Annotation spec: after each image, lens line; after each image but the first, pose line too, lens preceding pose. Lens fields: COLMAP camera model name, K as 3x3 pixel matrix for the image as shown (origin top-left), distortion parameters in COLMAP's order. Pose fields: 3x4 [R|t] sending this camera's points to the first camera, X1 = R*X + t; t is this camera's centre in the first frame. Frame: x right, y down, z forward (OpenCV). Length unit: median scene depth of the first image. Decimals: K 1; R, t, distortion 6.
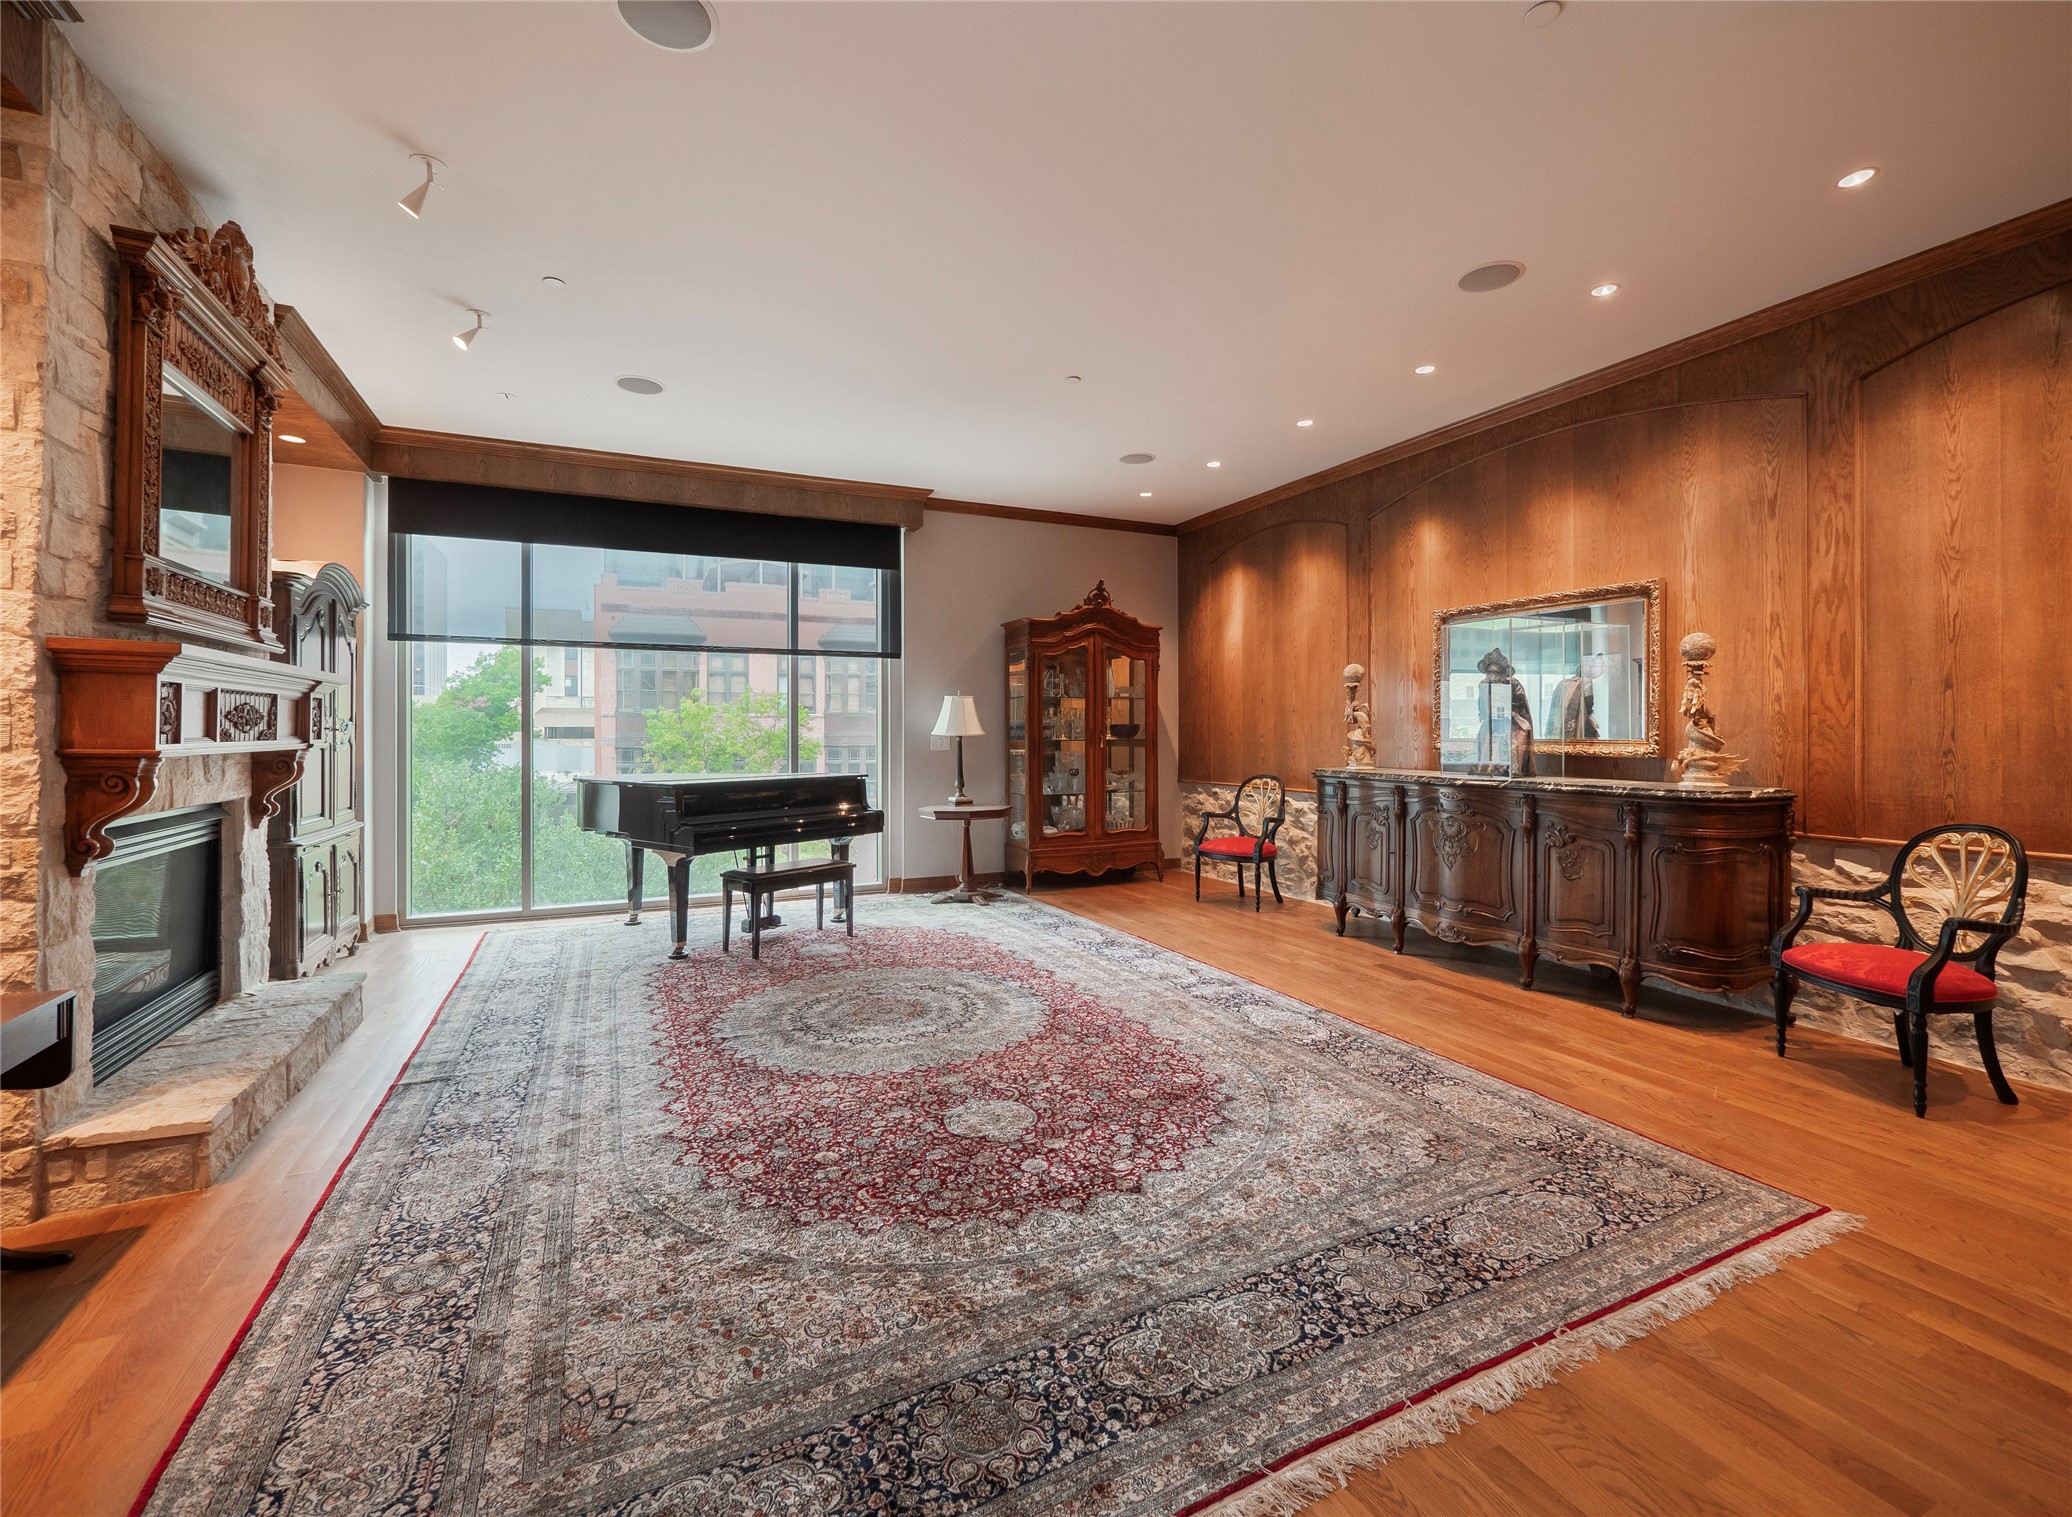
lens RADIAL K [[869.7, 0, 1036.7], [0, 869.7, 736.0], [0, 0, 1]] dist [-0.007665, 0.000499]
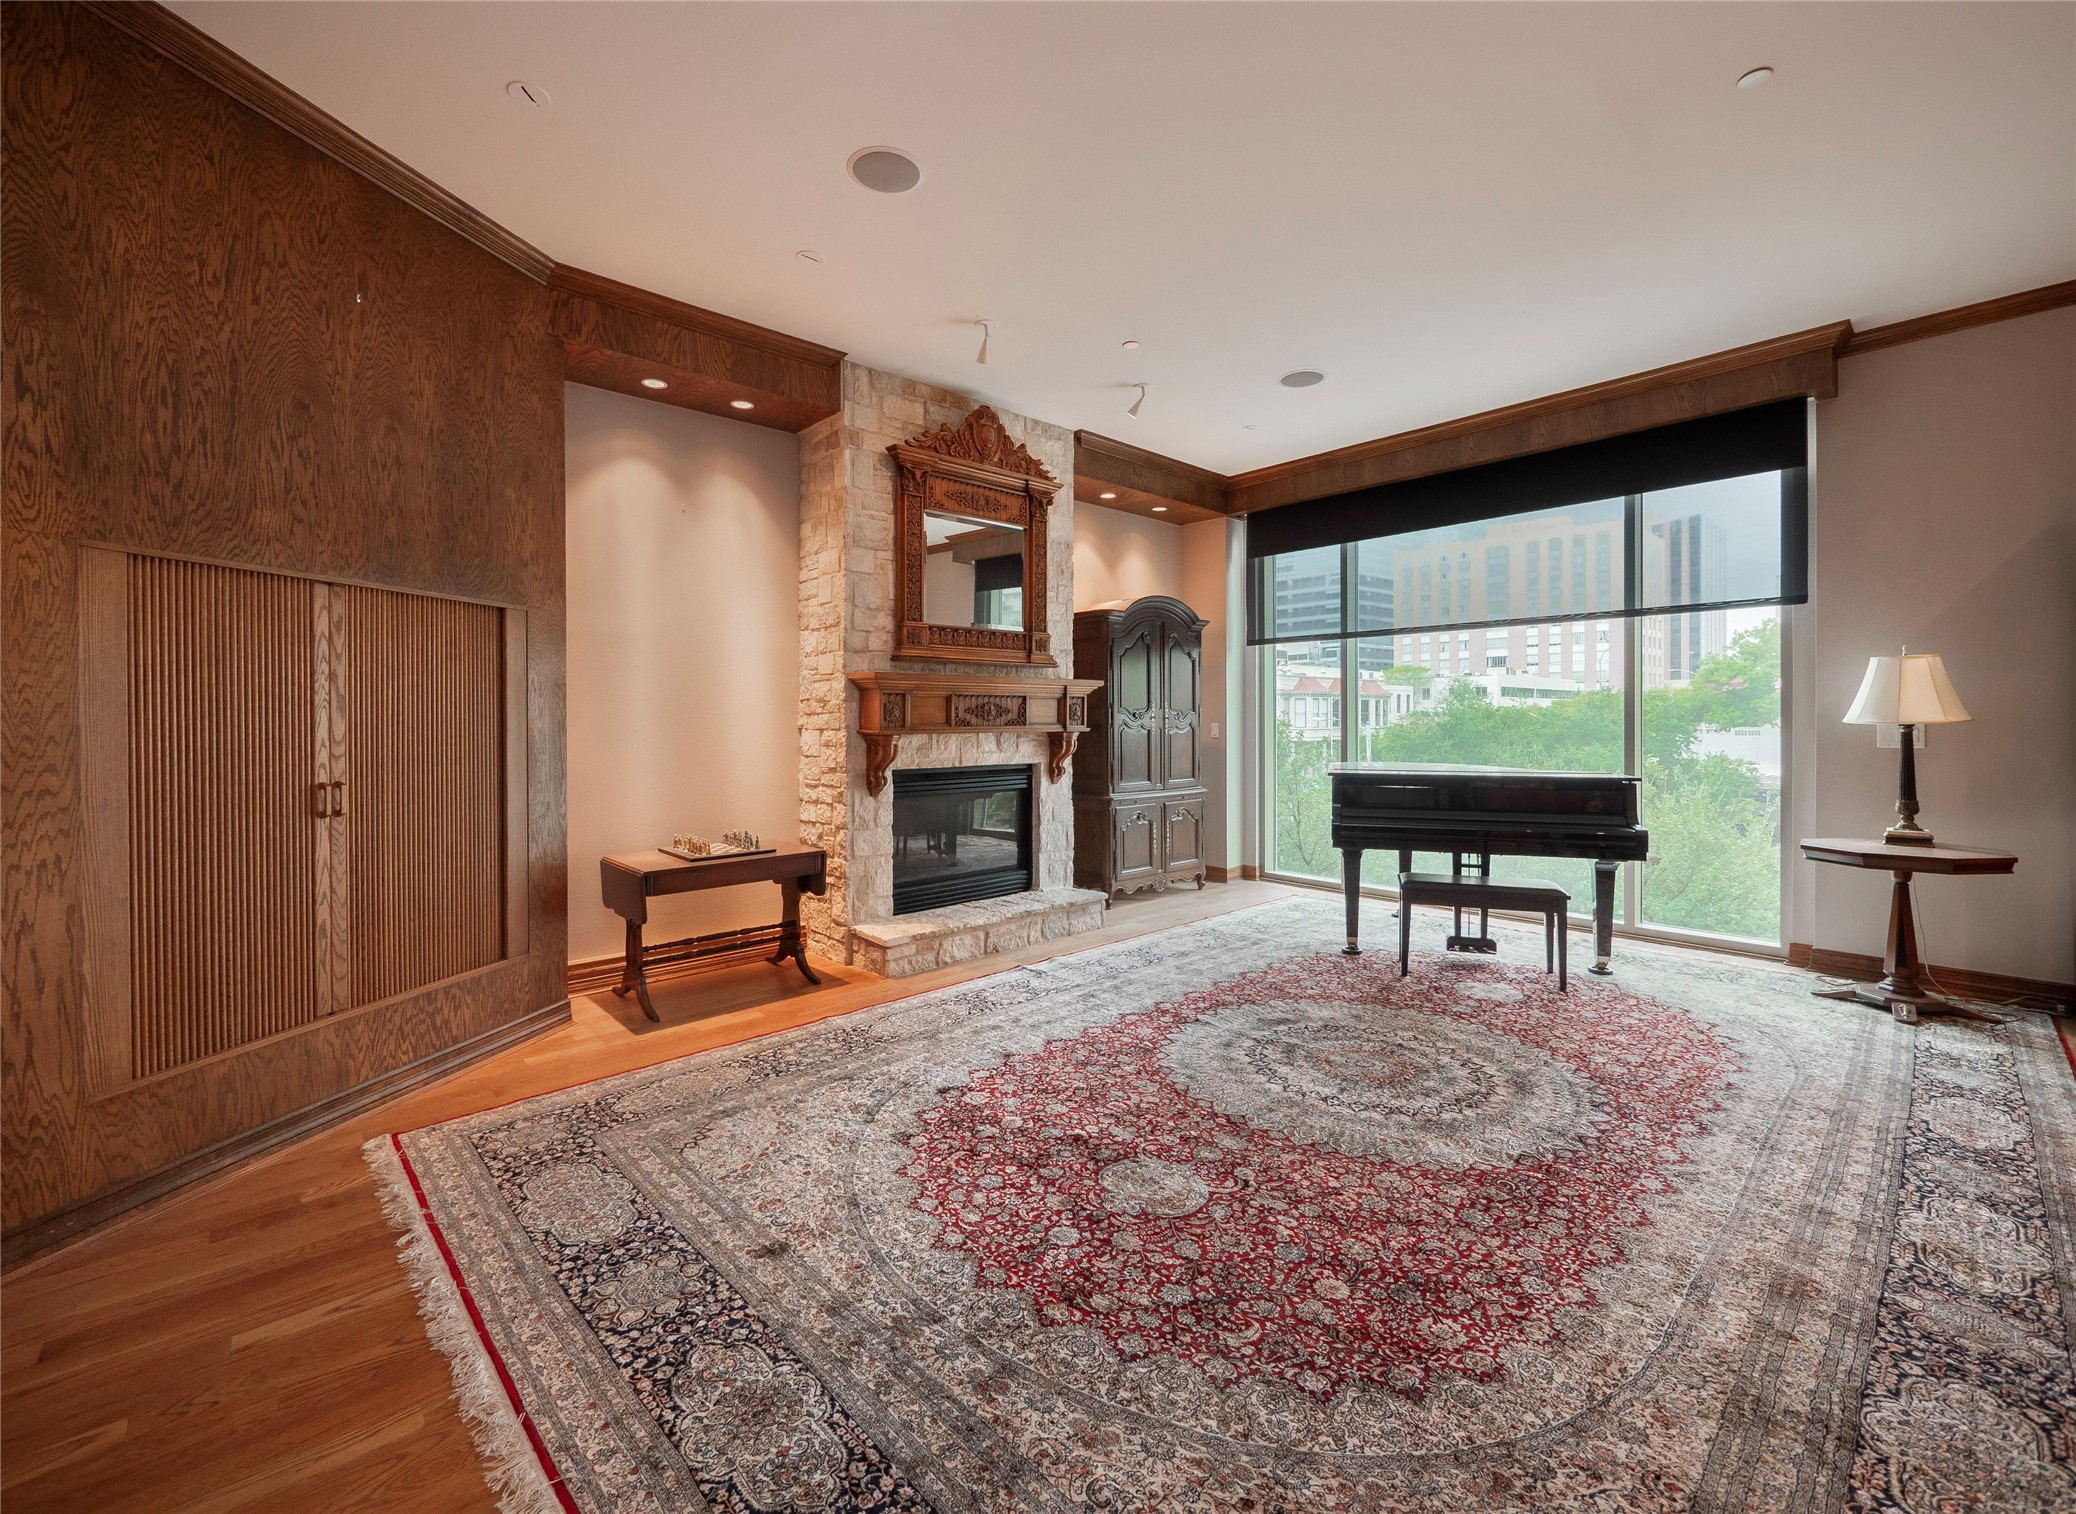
lens RADIAL K [[853.4, 0, 994.9], [0, 853.4, 731.3], [0, 0, 1]] dist [-0.006860, 0.000468]
pose [[0.287760, 0.012346, -0.957623, 0.547462], [-0.001287, 0.999921, 0.012505, -0.003988], [0.957702, -0.002366, 0.287753, 0.501029]]
